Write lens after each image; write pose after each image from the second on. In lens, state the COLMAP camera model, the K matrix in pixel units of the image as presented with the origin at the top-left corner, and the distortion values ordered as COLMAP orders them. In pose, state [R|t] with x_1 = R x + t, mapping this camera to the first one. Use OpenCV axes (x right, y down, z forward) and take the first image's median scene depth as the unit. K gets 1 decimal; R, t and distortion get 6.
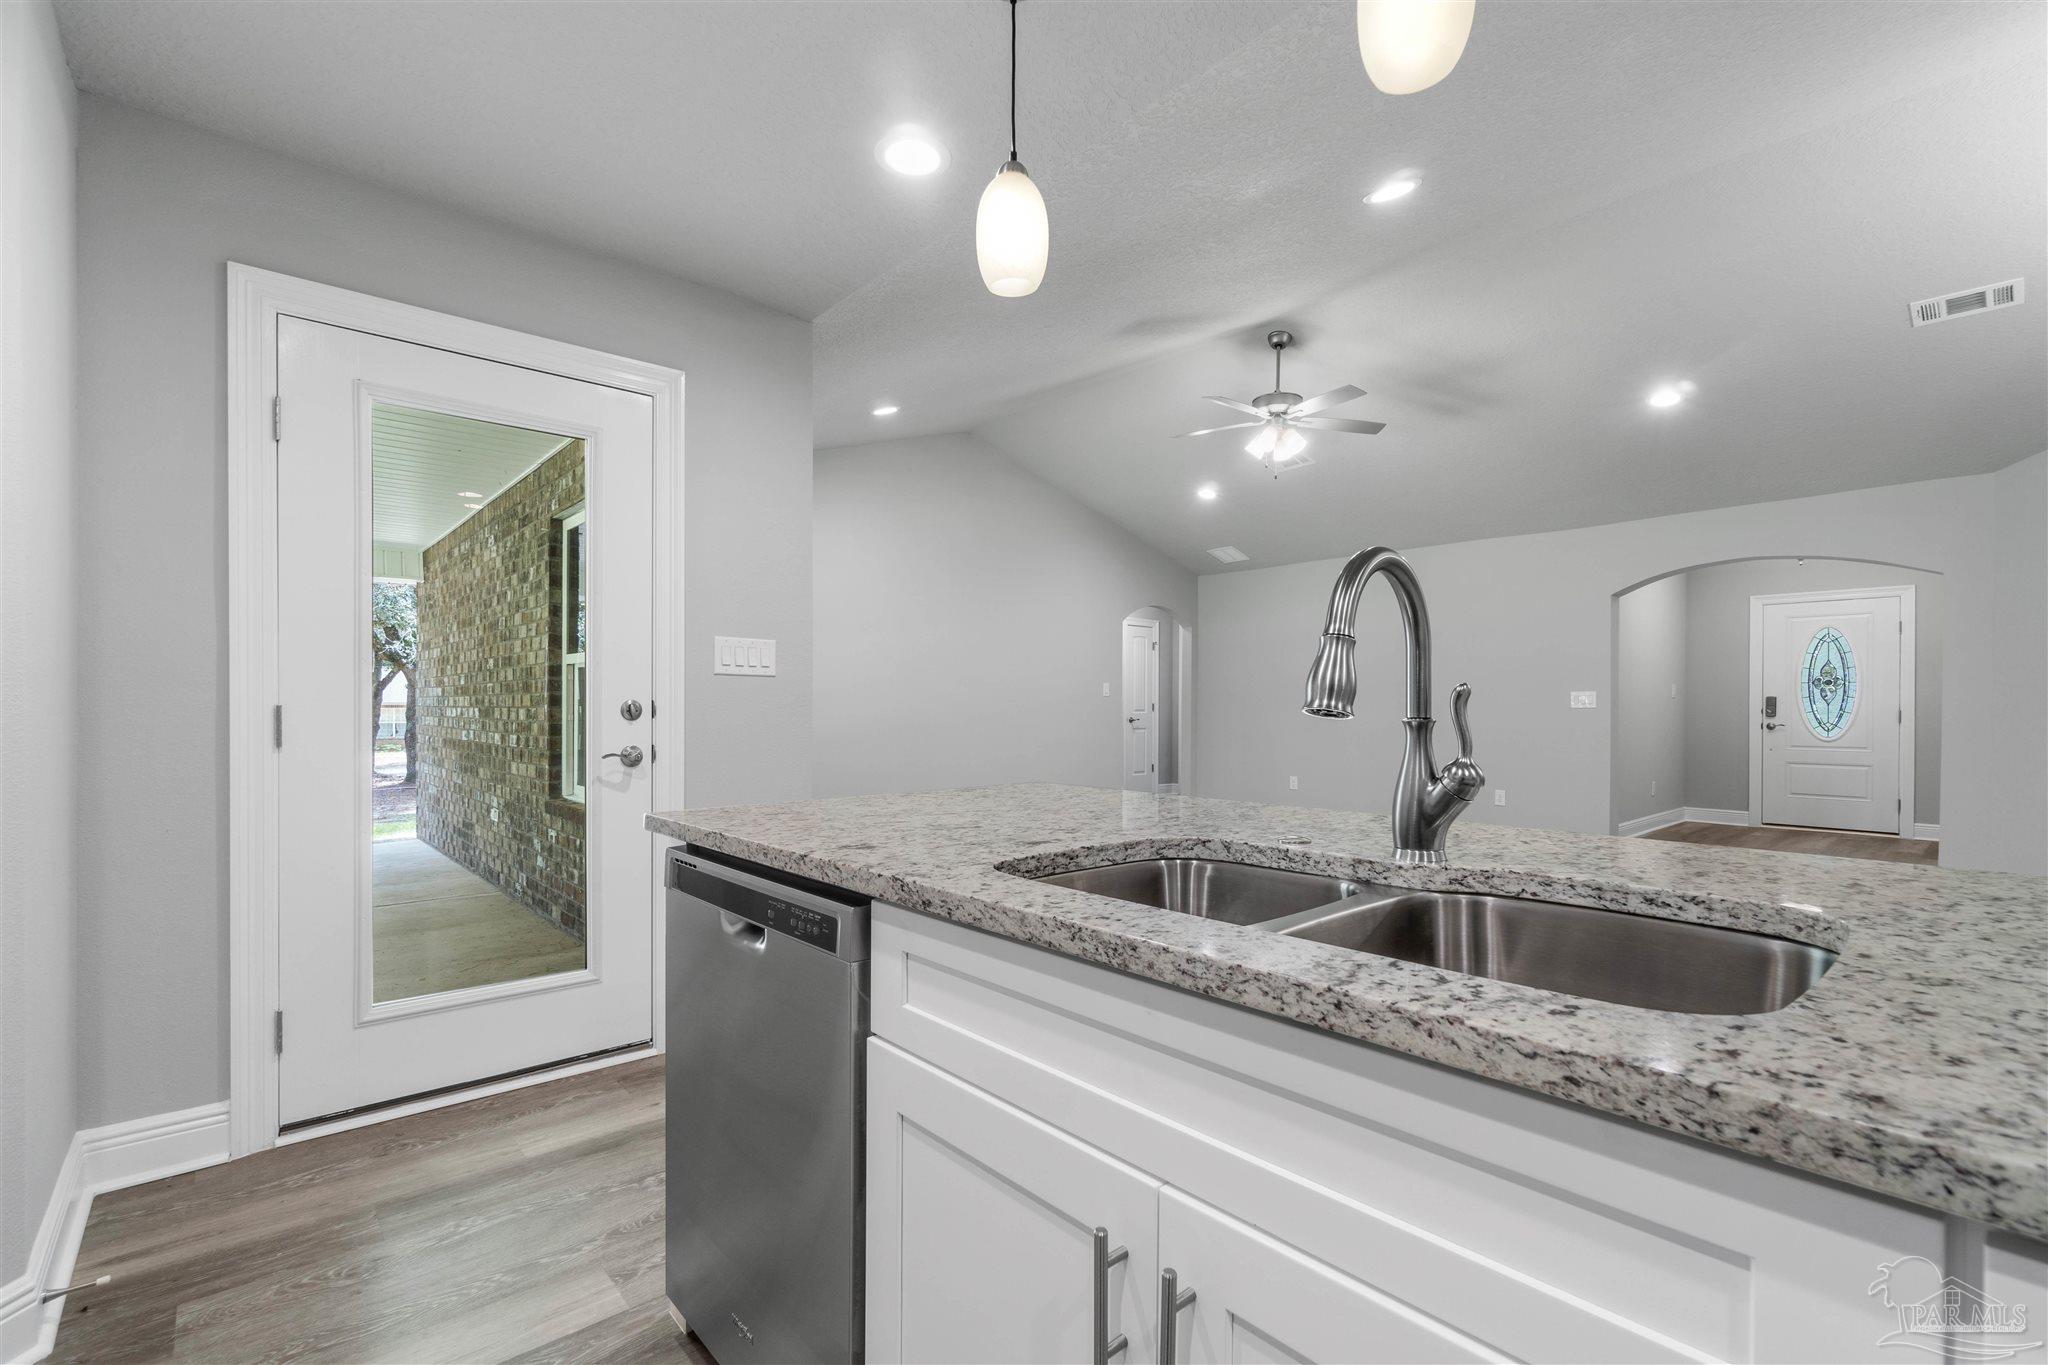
lens RADIAL K [[893.6, 0, 1002.2], [0, 893.6, 712.8], [0, 0, 1]] dist [-0.005382, 0.000760]
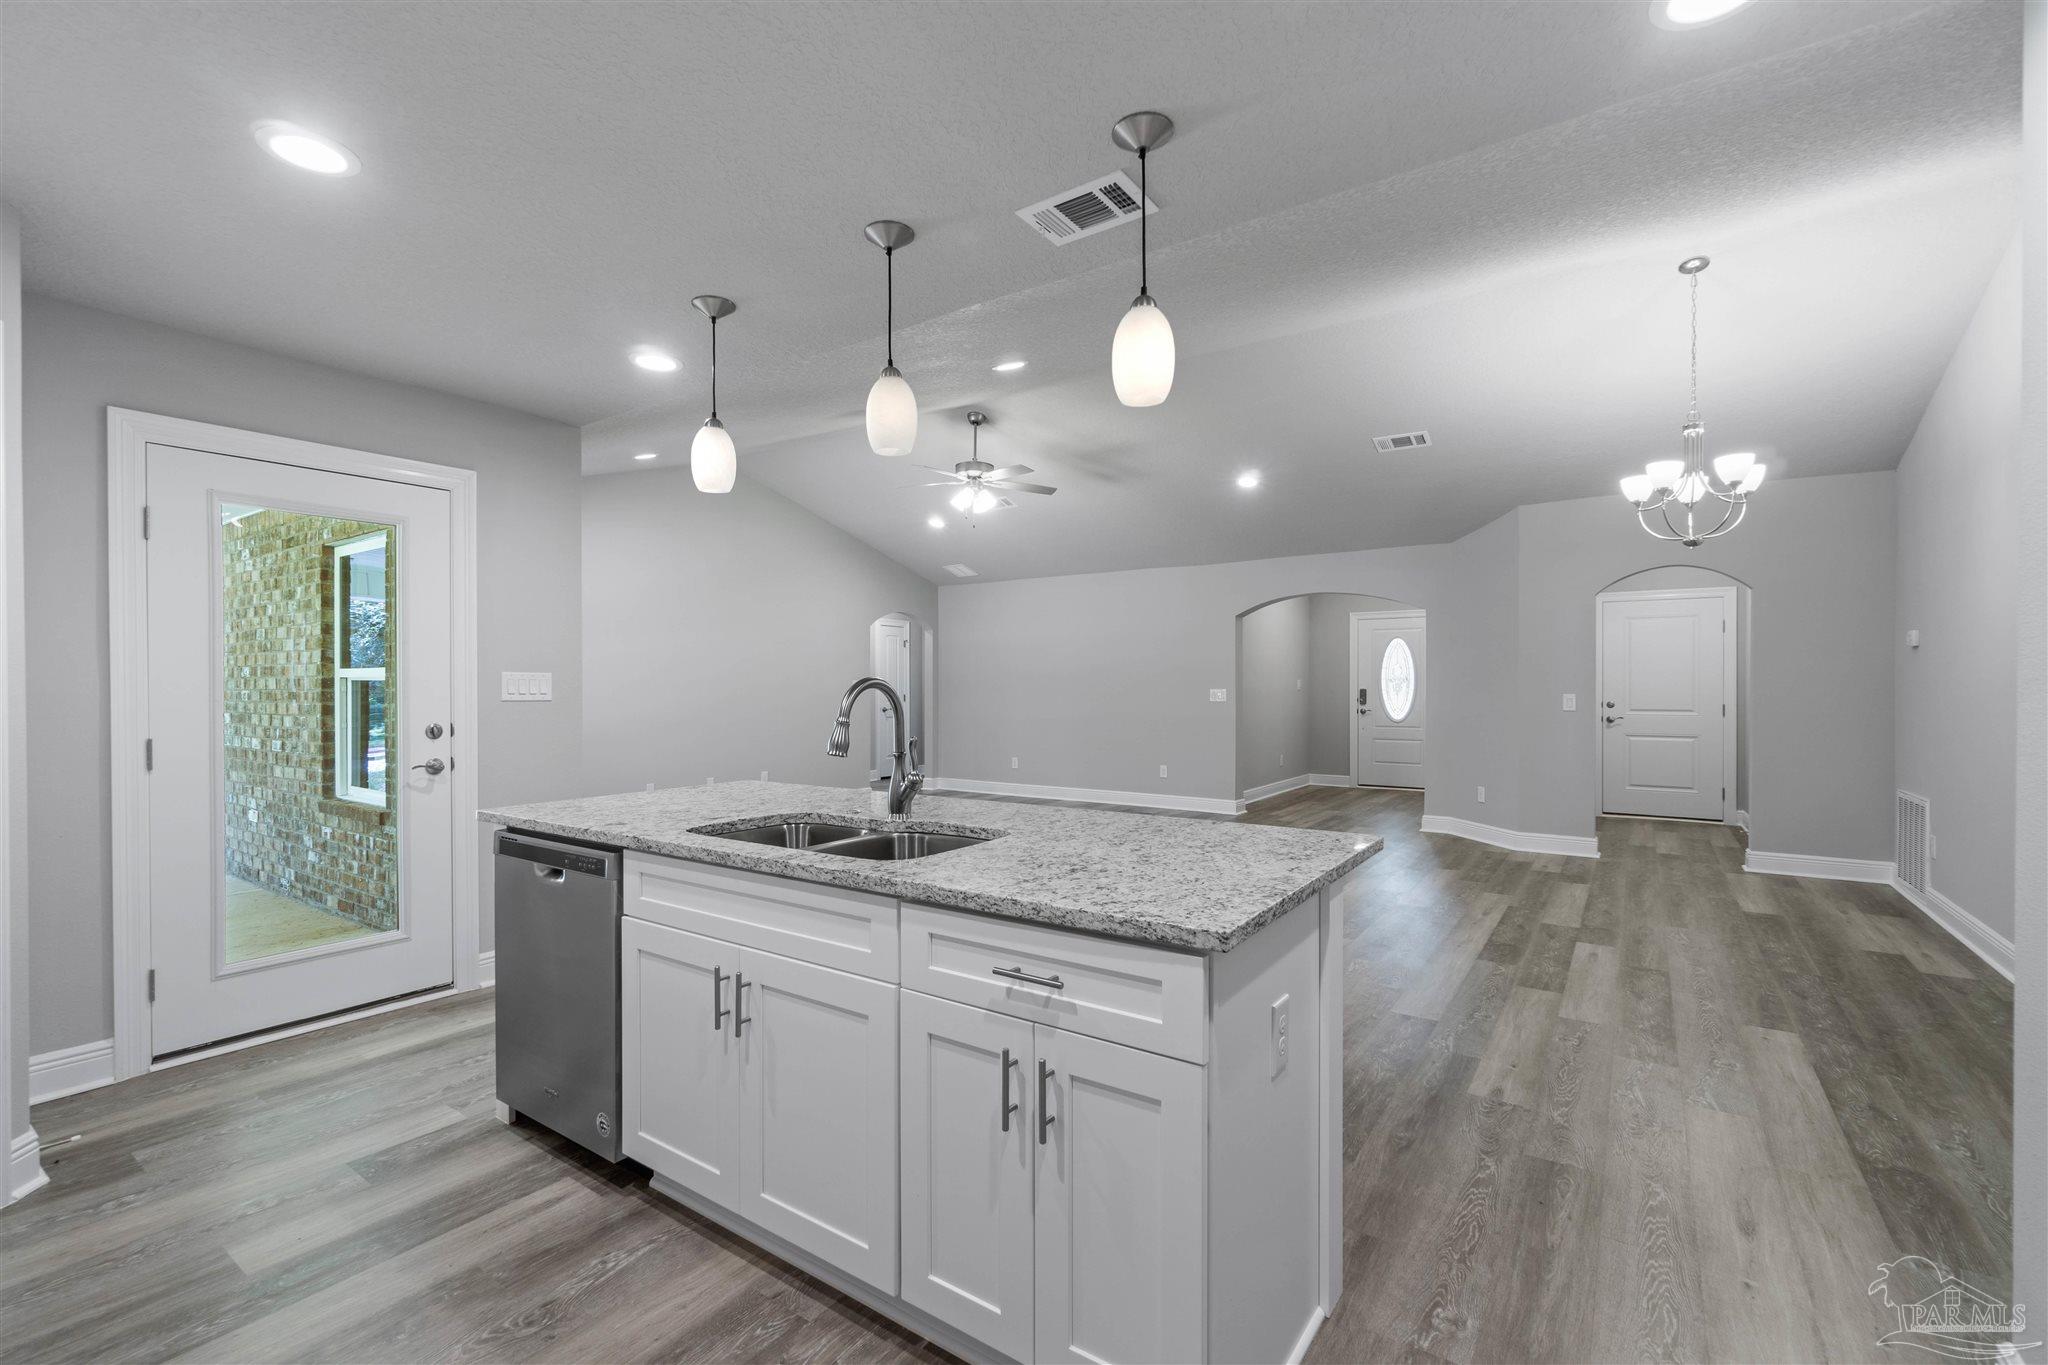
lens RADIAL K [[893.6, 0, 1006.0], [0, 893.6, 690.7], [0, 0, 1]] dist [-0.005382, 0.000760]
pose [[0.970782, -0.006050, 0.239886, 0.083497], [0.006021, 0.999982, 0.000855, -0.057530], [-0.239887, 0.000614, 0.970801, -0.460837]]
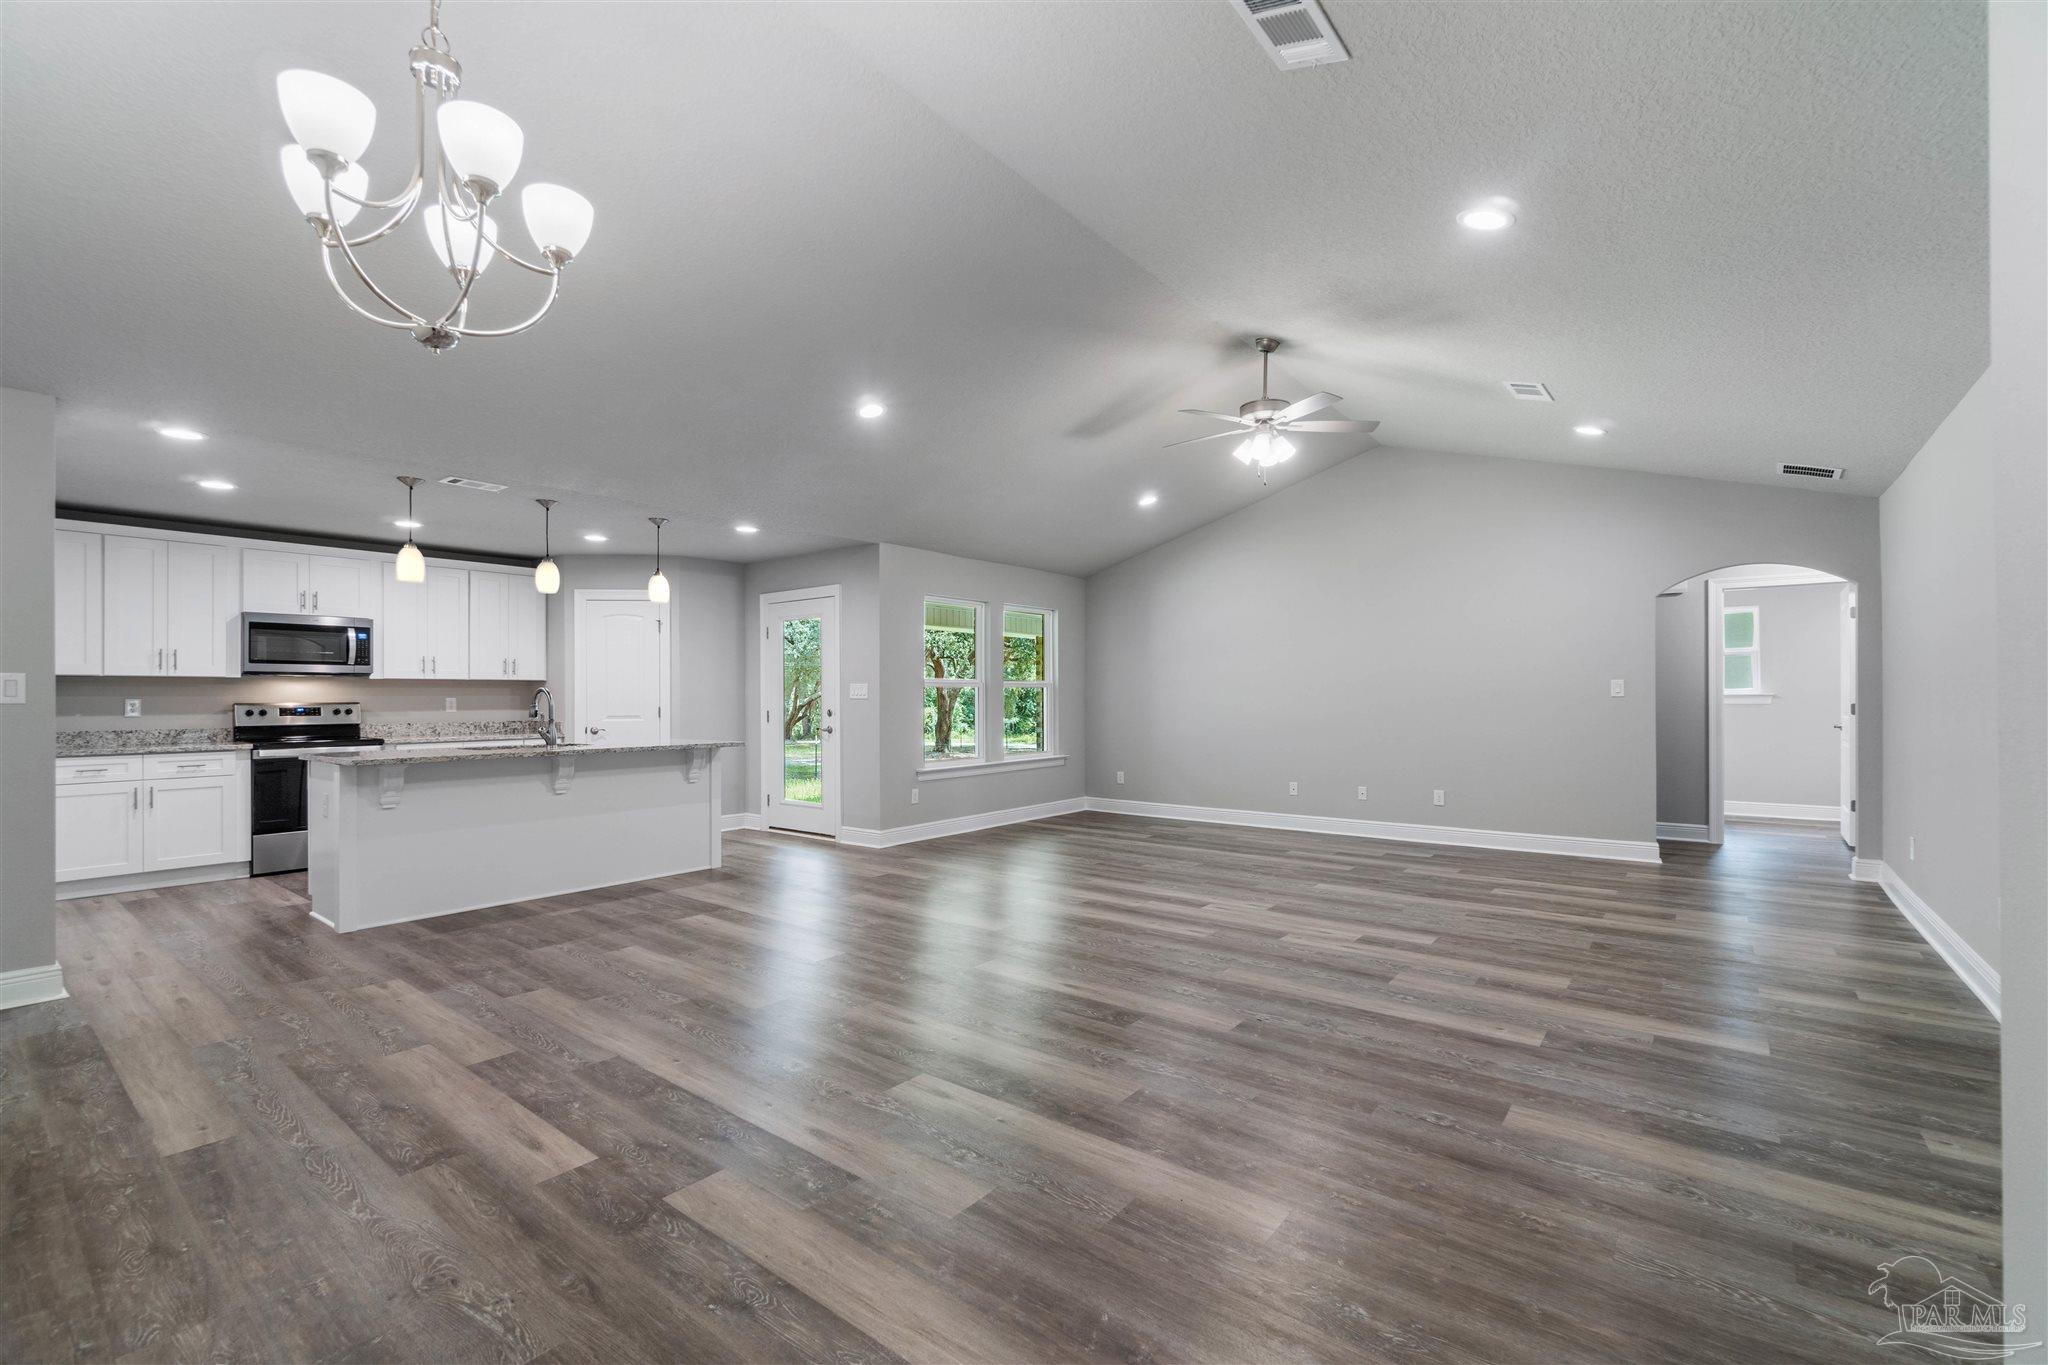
lens RADIAL K [[893.6, 0, 1017.5], [0, 893.6, 680.8], [0, 0, 1]] dist [-0.005382, 0.000760]
pose [[0.180610, -0.022187, -0.983305, 2.322152], [-0.001919, 0.999736, -0.022910, -0.038281], [0.983553, 0.006024, 0.180519, 1.044816]]
